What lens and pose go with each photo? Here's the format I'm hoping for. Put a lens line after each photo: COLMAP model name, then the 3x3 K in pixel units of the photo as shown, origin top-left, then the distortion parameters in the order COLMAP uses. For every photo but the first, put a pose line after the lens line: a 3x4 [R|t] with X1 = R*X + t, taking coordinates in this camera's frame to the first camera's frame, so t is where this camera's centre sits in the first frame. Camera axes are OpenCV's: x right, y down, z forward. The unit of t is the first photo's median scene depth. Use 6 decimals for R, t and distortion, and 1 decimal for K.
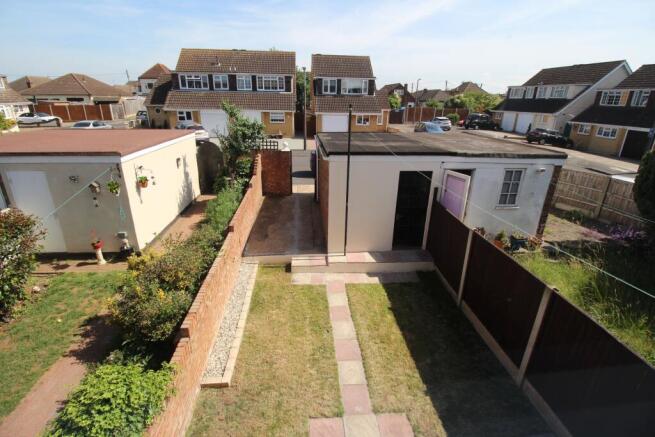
lens RADIAL K [[300.6, 0, 328.9], [0, 300.6, 203.2], [0, 0, 1]] dist [0.000614, -0.012267]
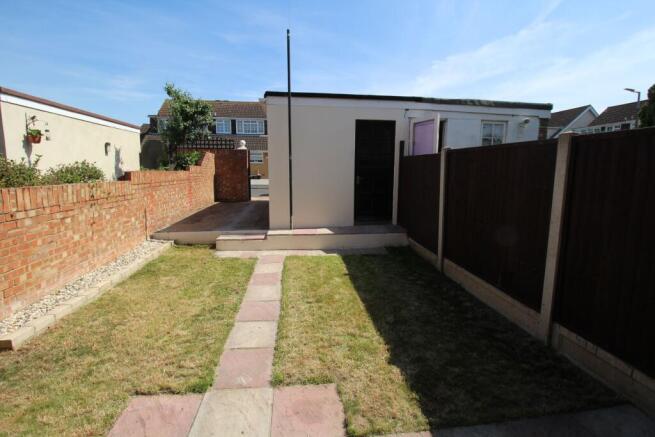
lens RADIAL K [[300.6, 0, 328.9], [0, 300.6, 203.2], [0, 0, 1]] dist [0.000614, -0.012267]
pose [[0.999392, -0.019587, 0.028835, 0.137072], [0.025401, 0.975708, -0.217597, 0.297047], [-0.023873, 0.218197, 0.975613, 0.254502]]
